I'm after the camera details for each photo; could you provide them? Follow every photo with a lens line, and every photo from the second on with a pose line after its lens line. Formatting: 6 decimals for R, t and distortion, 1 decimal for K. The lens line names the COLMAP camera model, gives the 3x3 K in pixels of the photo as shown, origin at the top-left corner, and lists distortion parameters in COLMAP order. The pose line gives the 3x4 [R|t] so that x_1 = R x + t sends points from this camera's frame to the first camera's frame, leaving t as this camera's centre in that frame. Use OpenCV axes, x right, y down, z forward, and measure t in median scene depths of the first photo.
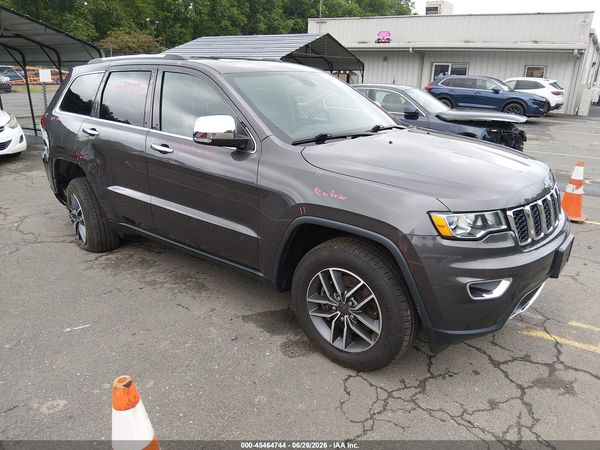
lens RADIAL K [[457.7, 0, 302.4], [0, 457.7, 223.0], [0, 0, 1]] dist [0.047482, -0.086791]
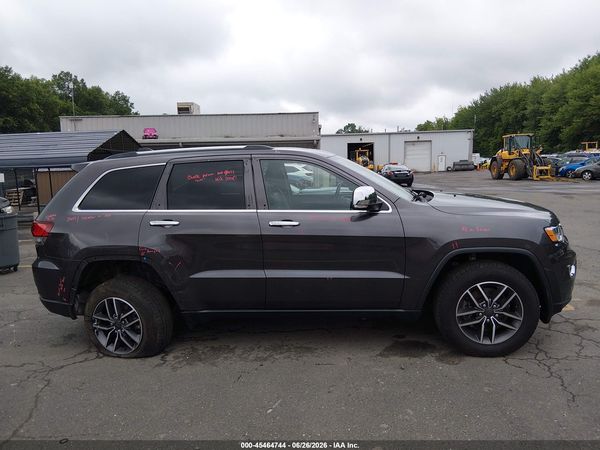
lens RADIAL K [[457.7, 0, 295.5], [0, 457.7, 223.7], [0, 0, 1]] dist [0.047482, -0.086791]
pose [[0.837703, -0.117049, 0.533435, -0.928046], [0.216460, 0.967925, -0.127540, -0.016130], [-0.501397, 0.222308, 0.836170, 0.063636]]
